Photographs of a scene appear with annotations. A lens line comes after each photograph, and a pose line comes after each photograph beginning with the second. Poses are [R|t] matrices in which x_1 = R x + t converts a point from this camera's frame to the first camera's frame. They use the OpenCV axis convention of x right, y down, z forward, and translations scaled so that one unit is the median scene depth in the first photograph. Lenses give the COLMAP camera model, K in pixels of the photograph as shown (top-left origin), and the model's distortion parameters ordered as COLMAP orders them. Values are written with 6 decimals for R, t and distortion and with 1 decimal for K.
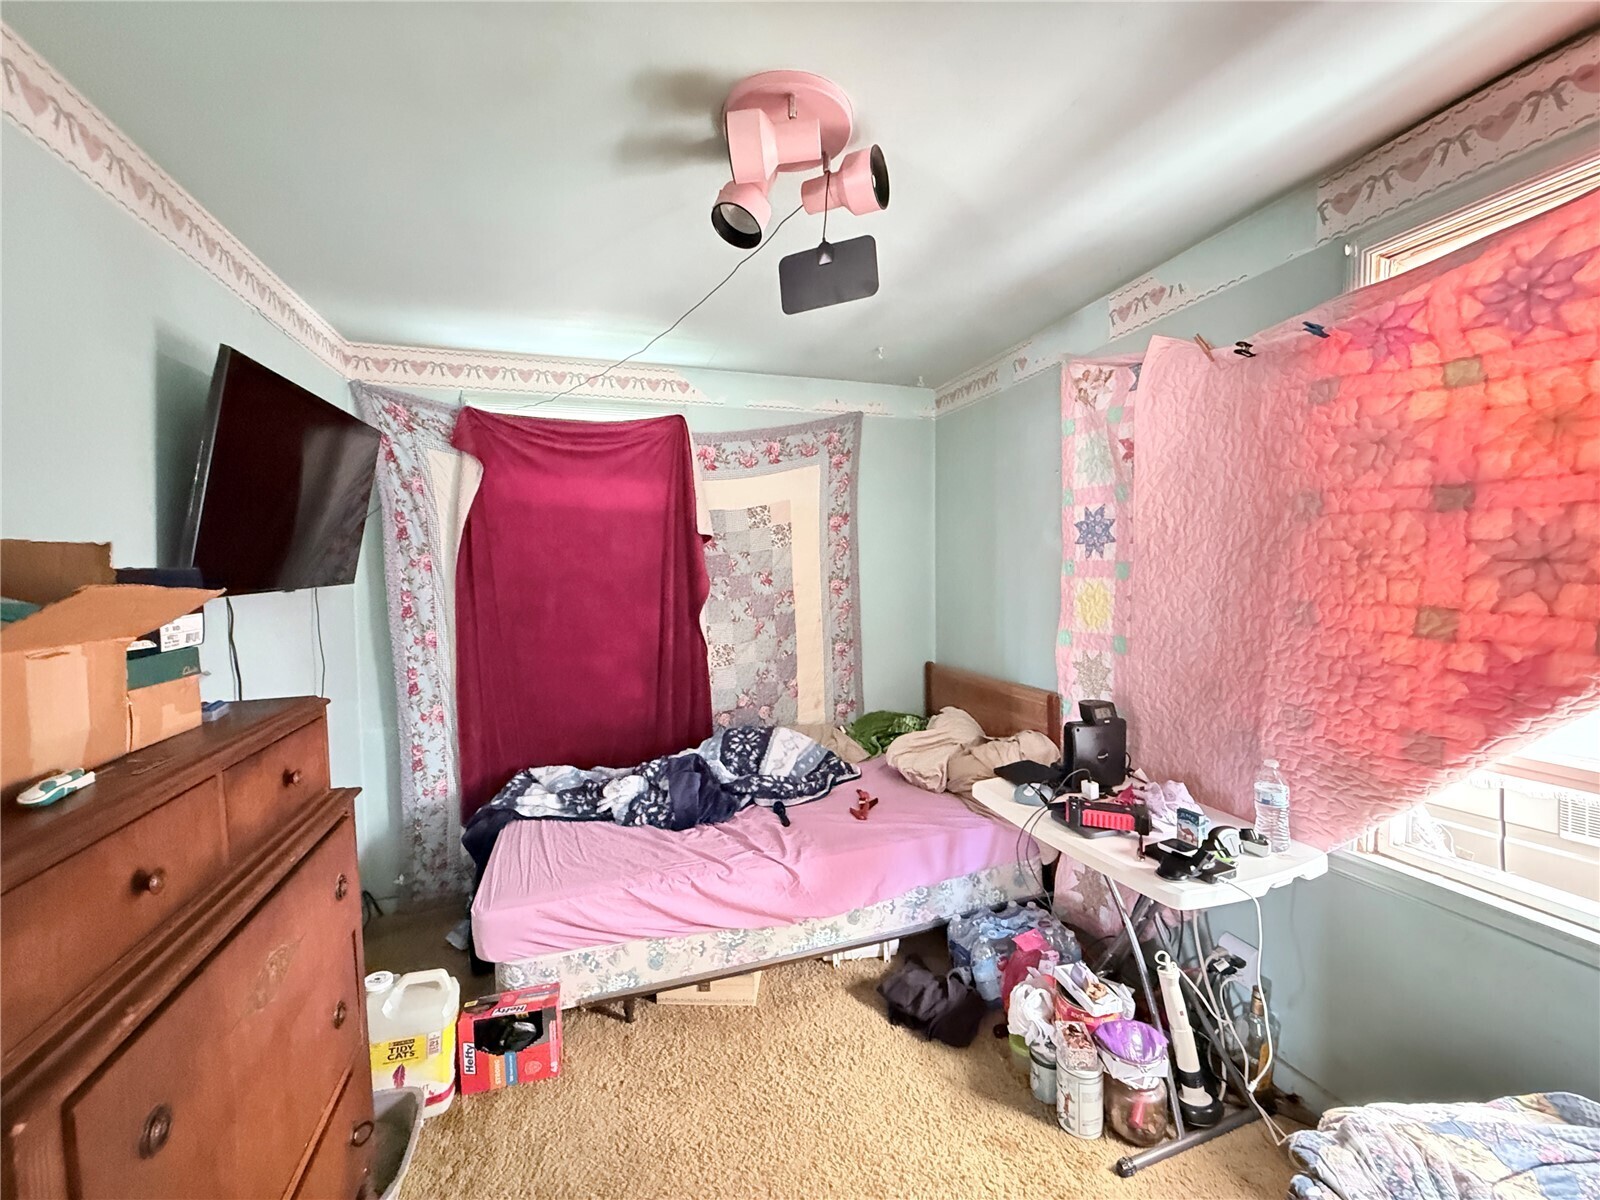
lens RADIAL K [[638.1, 0, 802.5], [0, 638.1, 600.8], [0, 0, 1]] dist [-0.000060, 0.000149]
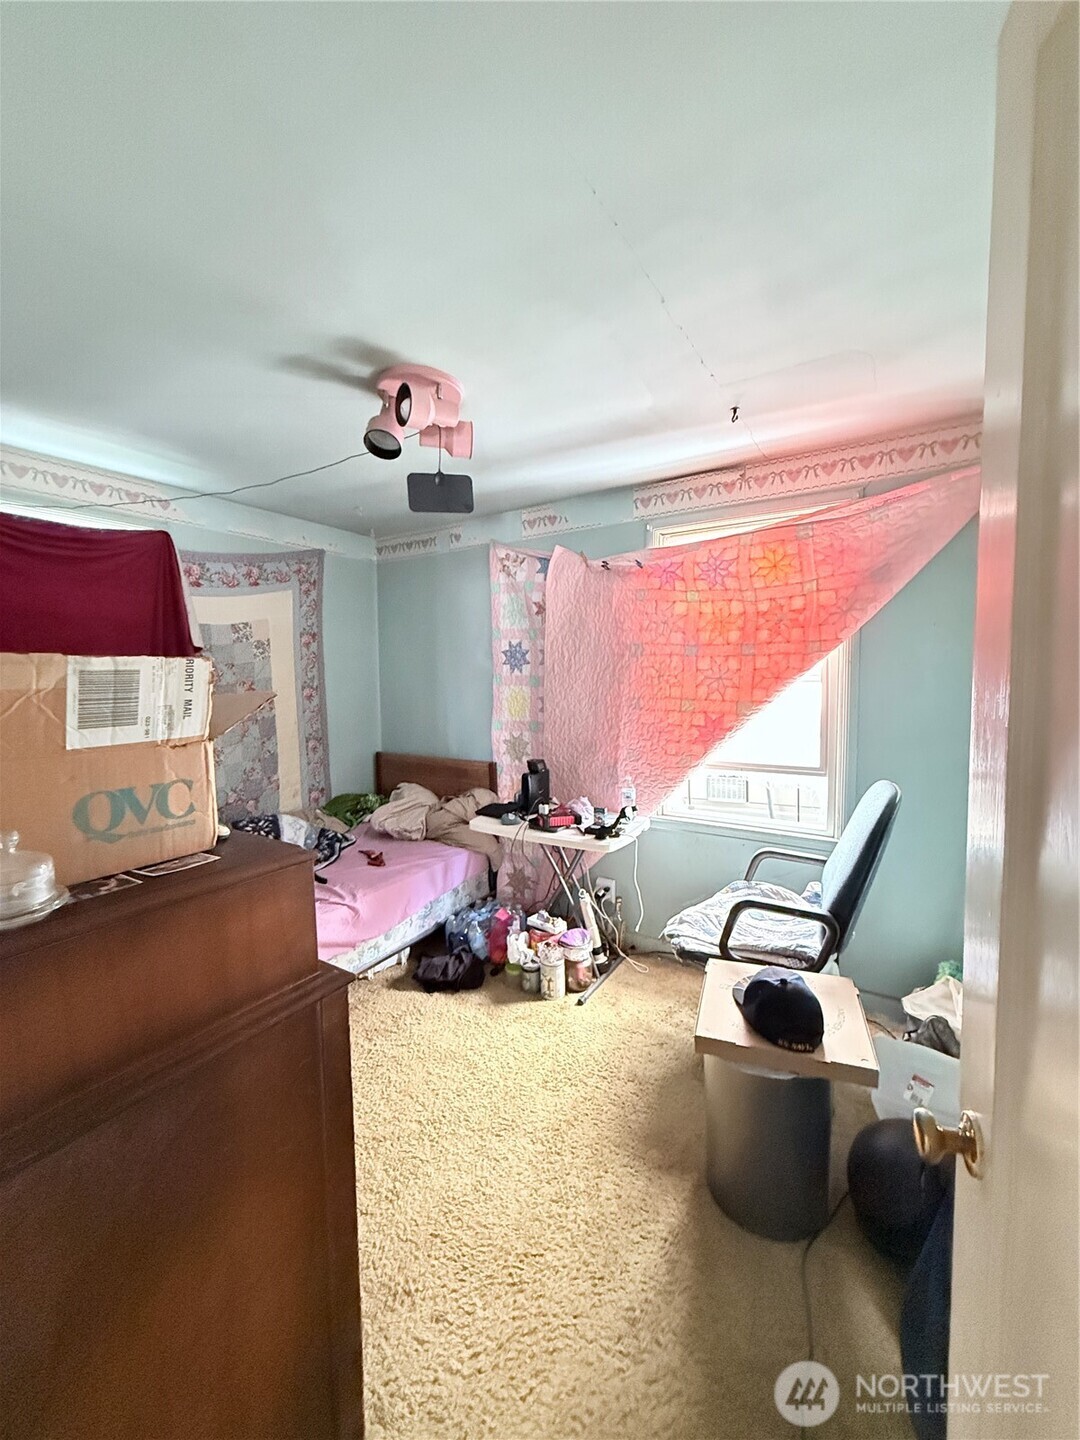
lens RADIAL K [[574.3, 0, 537.6], [0, 574.3, 716.2], [0, 0, 1]] dist [-0.000060, 0.000149]
pose [[0.775513, -0.035423, 0.630337, -0.420383], [0.025808, 0.999369, 0.024410, 0.005853], [-0.630804, -0.002662, 0.775938, -0.150494]]
